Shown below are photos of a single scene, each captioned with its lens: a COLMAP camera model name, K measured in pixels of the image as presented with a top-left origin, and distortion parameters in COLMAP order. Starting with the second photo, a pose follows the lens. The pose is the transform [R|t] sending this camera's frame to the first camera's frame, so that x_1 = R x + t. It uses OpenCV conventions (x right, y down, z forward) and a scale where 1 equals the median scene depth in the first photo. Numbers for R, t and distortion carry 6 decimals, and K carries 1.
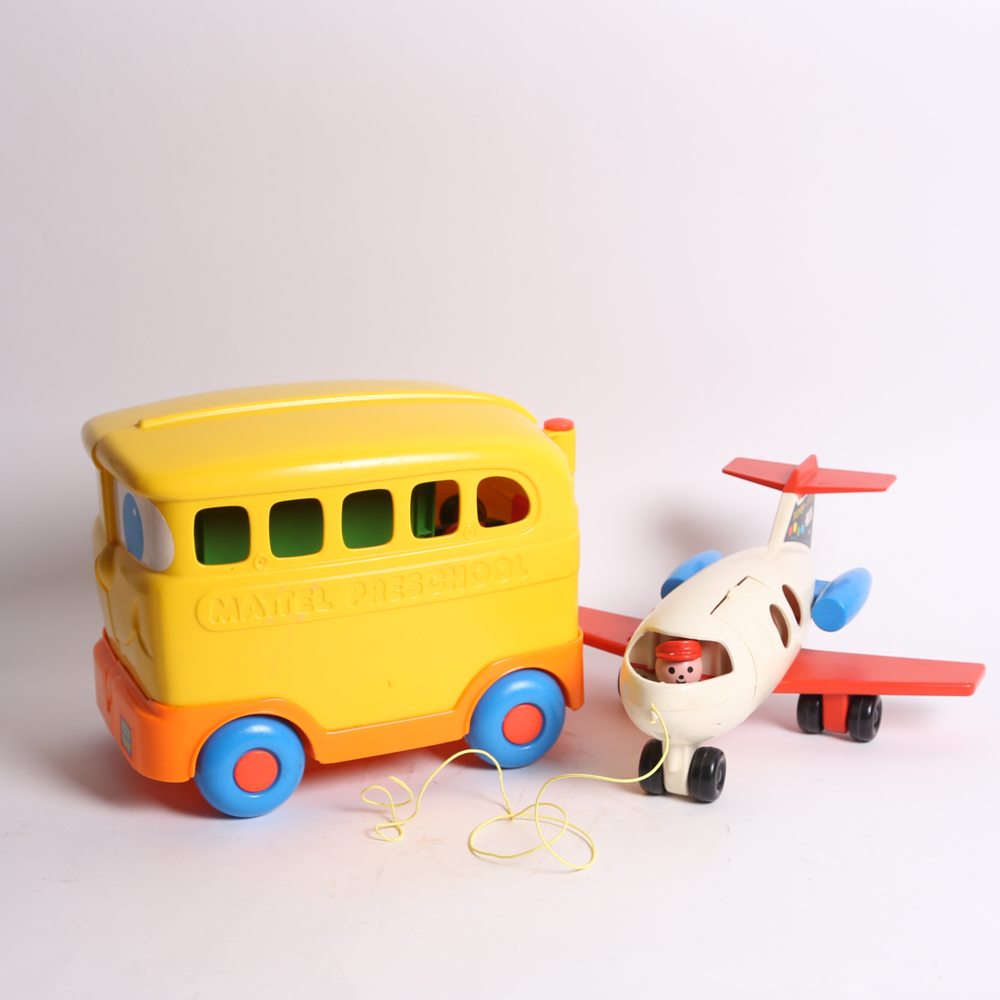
lens RADIAL K [[1599.5, 0, 500.0], [0, 1599.5, 500.1], [0, 0, 1]] dist [0.016604, 0.000000]
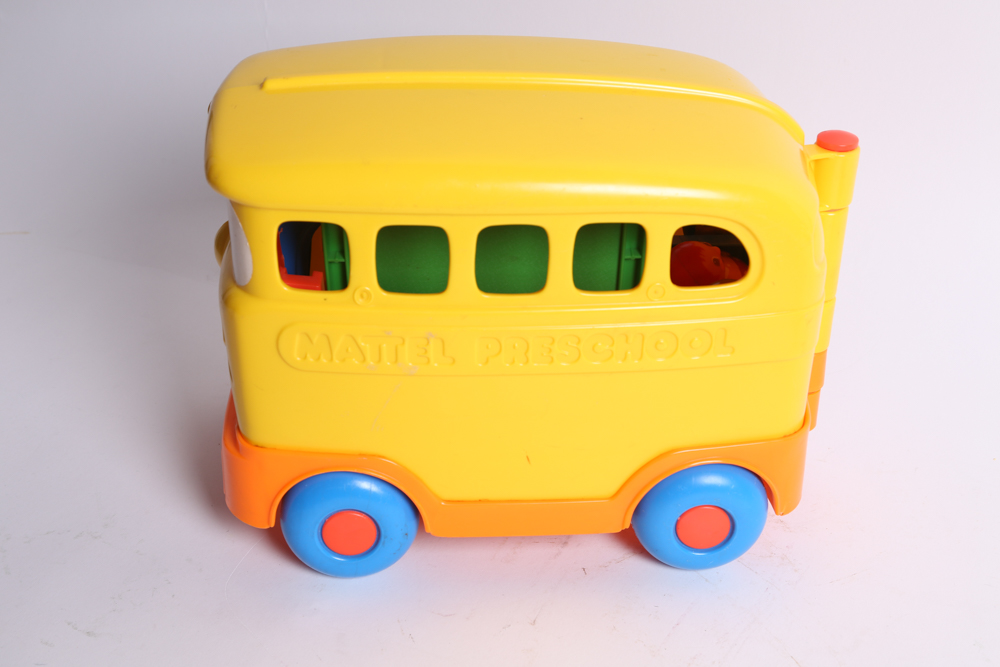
lens RADIAL K [[1425.0, 0, 499.5], [0, 1425.0, 333.4], [0, 0, 1]] dist [0.031687, 0.000000]
pose [[0.950365, 0.188245, -0.247730, 0.082232], [-0.137762, 0.968498, 0.207444, -0.091448], [0.278977, -0.163019, 0.946360, 0.358193]]
